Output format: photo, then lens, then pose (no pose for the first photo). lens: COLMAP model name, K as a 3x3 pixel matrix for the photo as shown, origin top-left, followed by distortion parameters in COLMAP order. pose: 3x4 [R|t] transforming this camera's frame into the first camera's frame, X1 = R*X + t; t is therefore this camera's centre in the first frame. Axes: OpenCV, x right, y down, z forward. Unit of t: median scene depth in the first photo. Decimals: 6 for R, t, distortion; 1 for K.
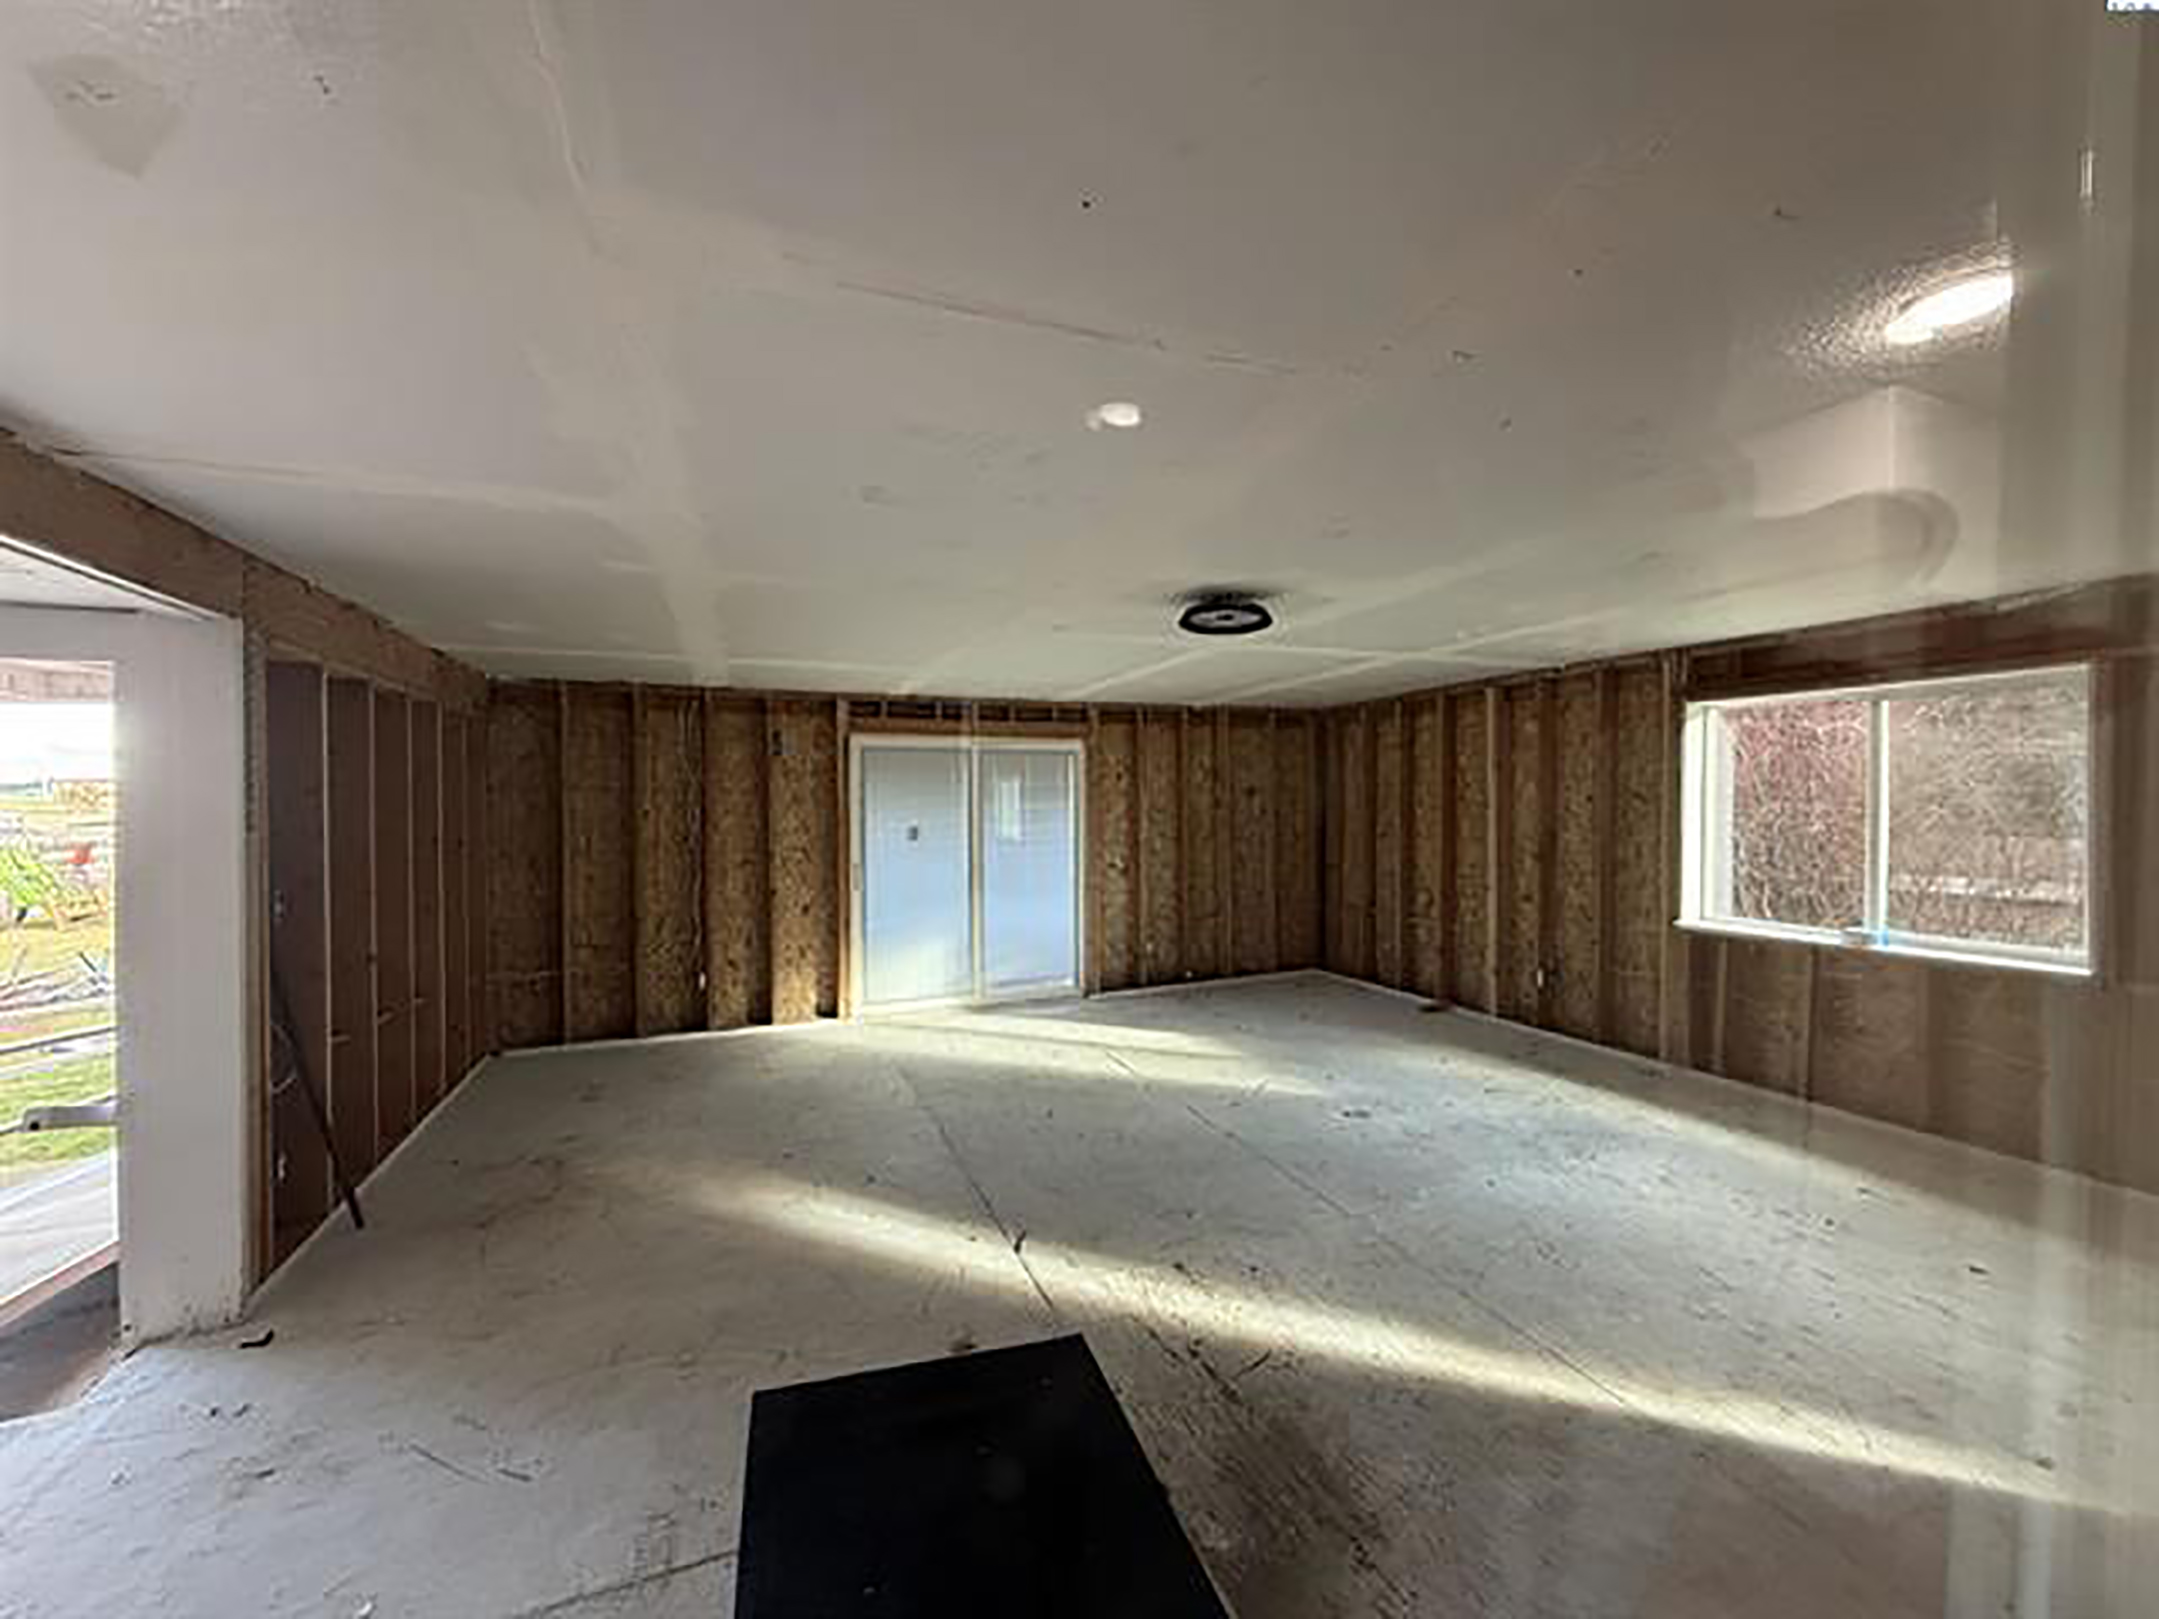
lens RADIAL K [[879.0, 0, 1087.6], [0, 879.0, 808.8], [0, 0, 1]] dist [-0.003072, -0.000531]
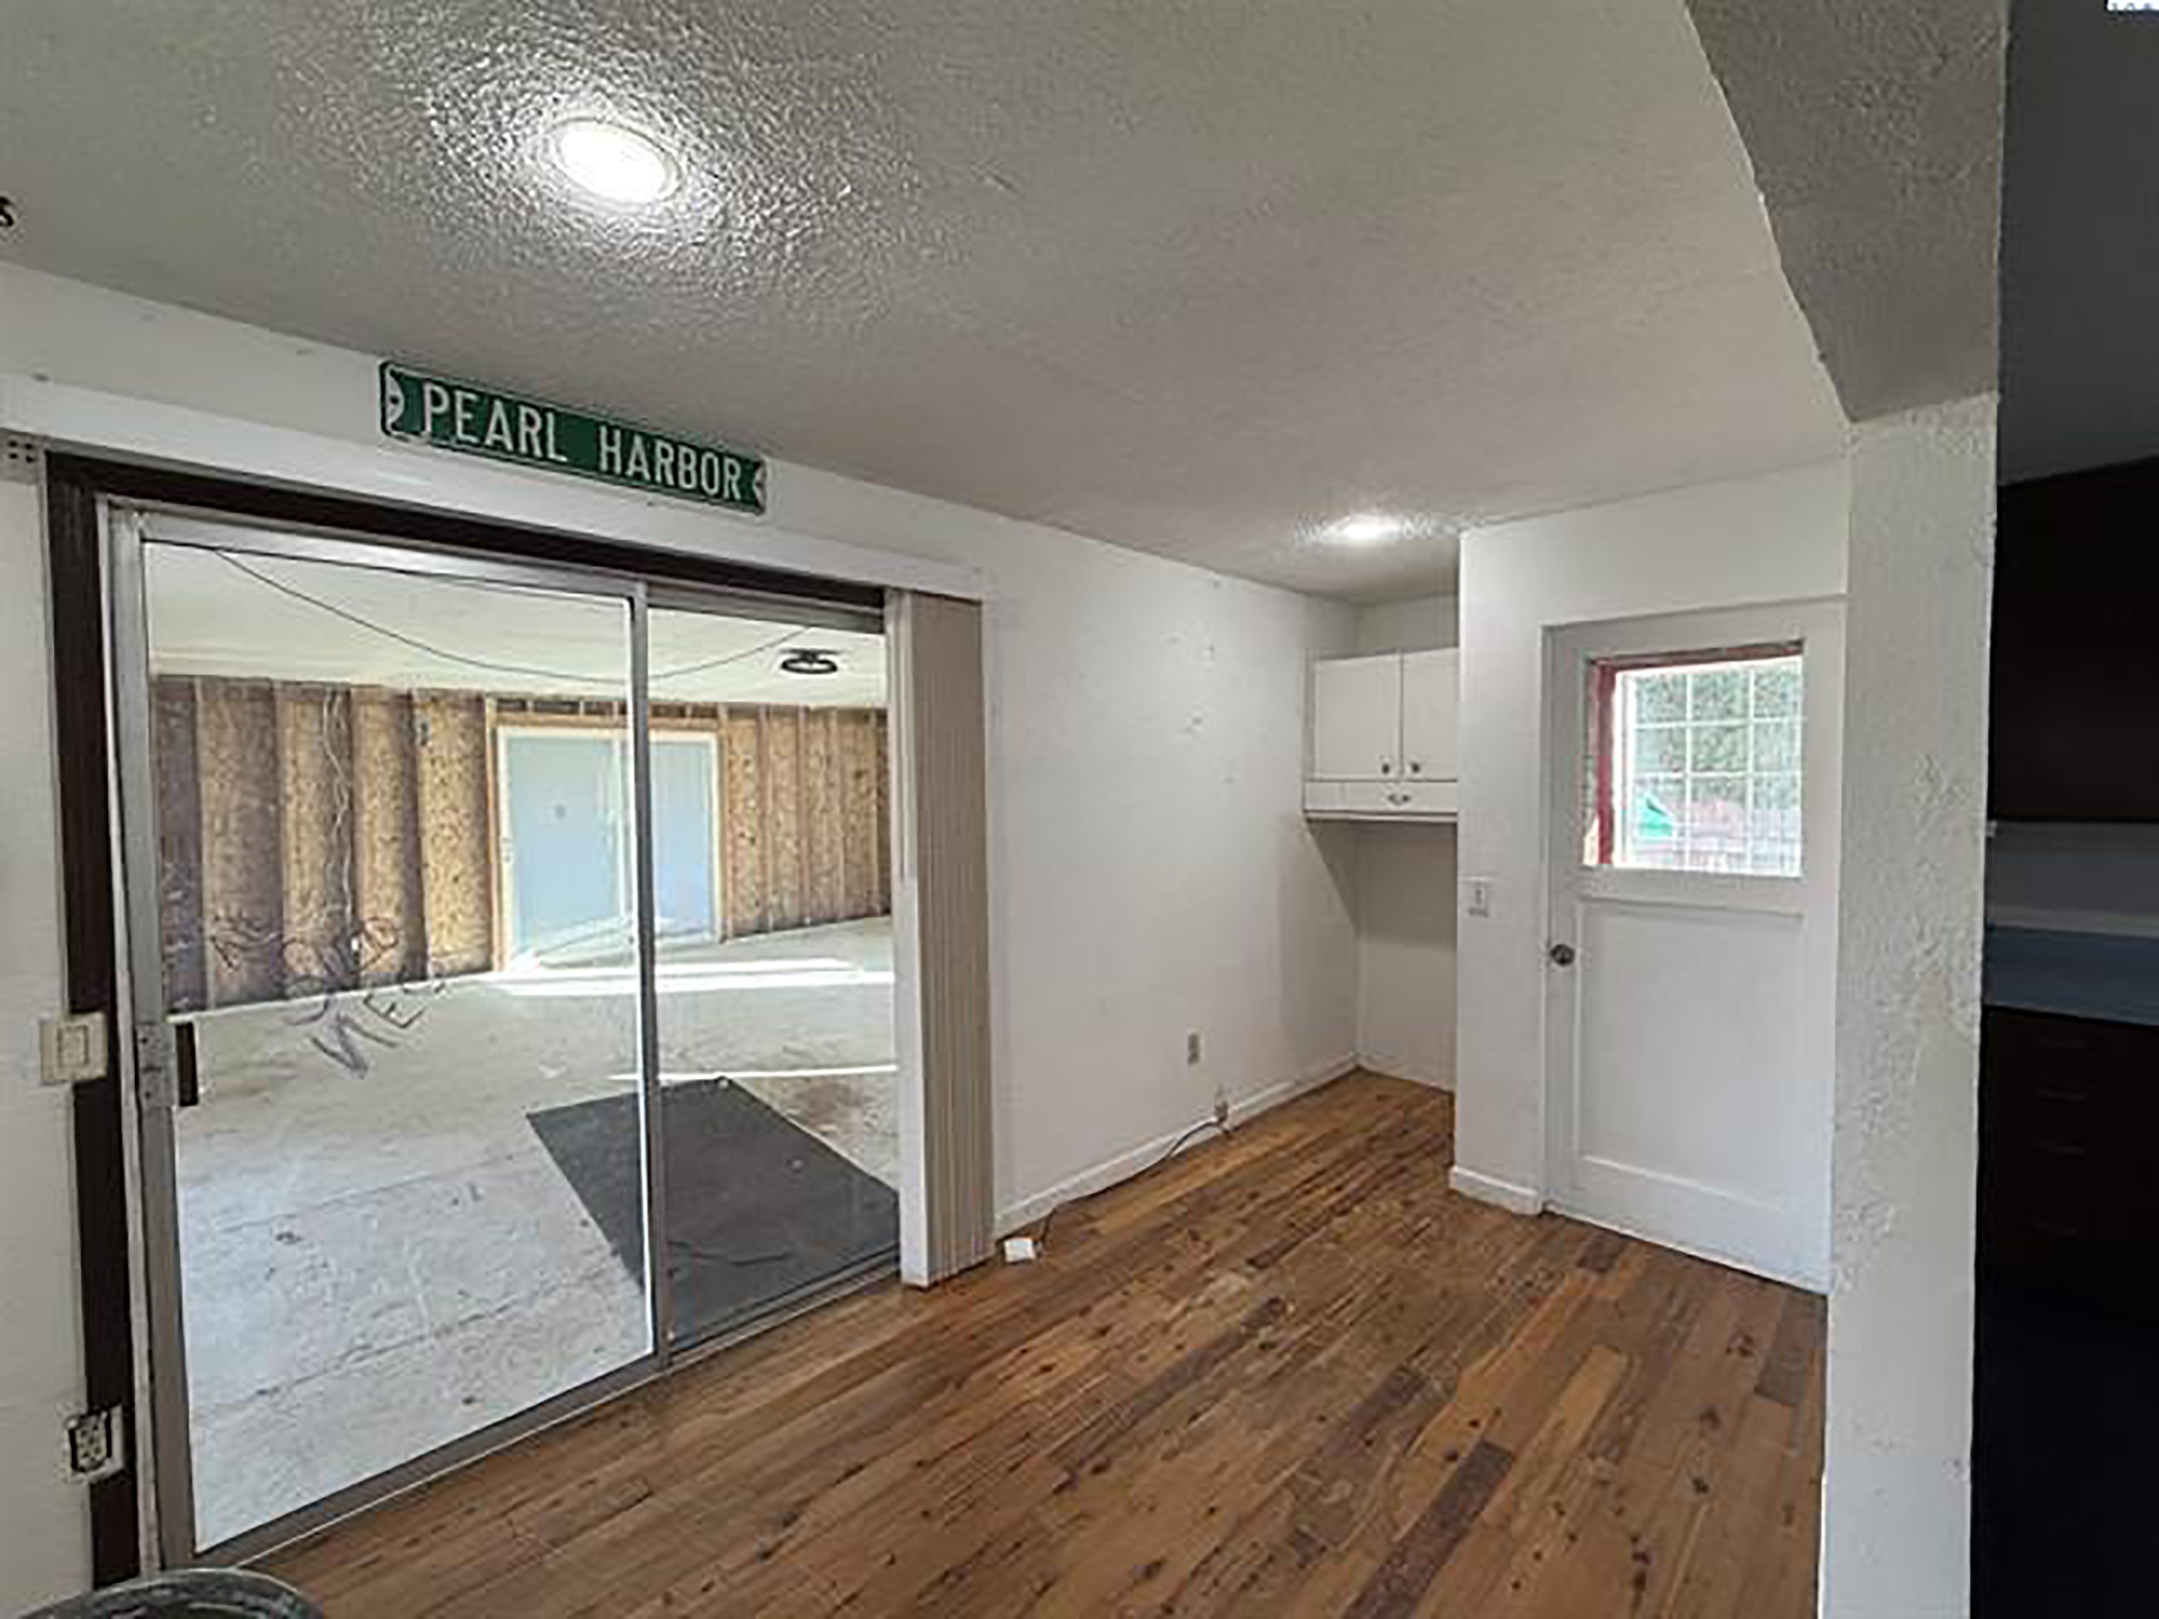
lens RADIAL K [[879.0, 0, 1074.1], [0, 879.0, 802.7], [0, 0, 1]] dist [-0.003072, -0.000531]
pose [[0.926069, -0.018697, 0.376890, -0.004581], [0.014874, 0.999804, 0.013052, 0.011675], [-0.377060, -0.006481, 0.926166, -0.359203]]
